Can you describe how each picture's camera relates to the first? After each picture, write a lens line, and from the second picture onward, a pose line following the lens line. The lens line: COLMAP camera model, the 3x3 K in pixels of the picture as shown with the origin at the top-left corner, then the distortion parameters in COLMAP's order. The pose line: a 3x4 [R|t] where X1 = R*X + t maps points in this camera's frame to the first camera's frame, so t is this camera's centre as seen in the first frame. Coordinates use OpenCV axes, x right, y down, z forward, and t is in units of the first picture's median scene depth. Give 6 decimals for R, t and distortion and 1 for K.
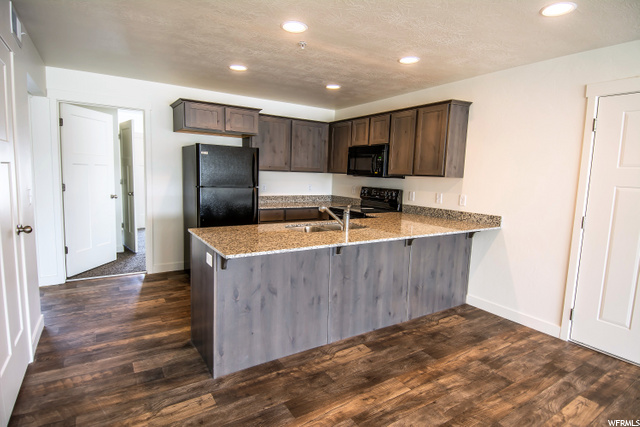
lens RADIAL K [[337.9, 0, 316.9], [0, 337.9, 211.3], [0, 0, 1]] dist [0.002704, 0.000230]
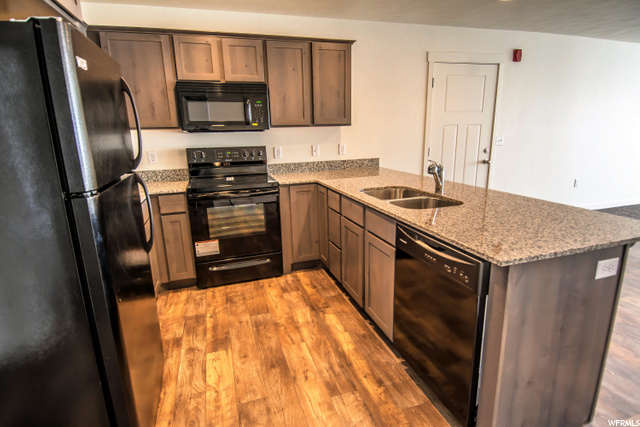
lens RADIAL K [[322.2, 0, 319.8], [0, 322.2, 240.2], [0, 0, 1]] dist [0.042965, -0.000103]
pose [[0.243787, -0.353303, 0.903186, -0.512873], [0.136132, 0.934530, 0.328819, -0.092121], [-0.960227, 0.042791, 0.275922, 0.677652]]
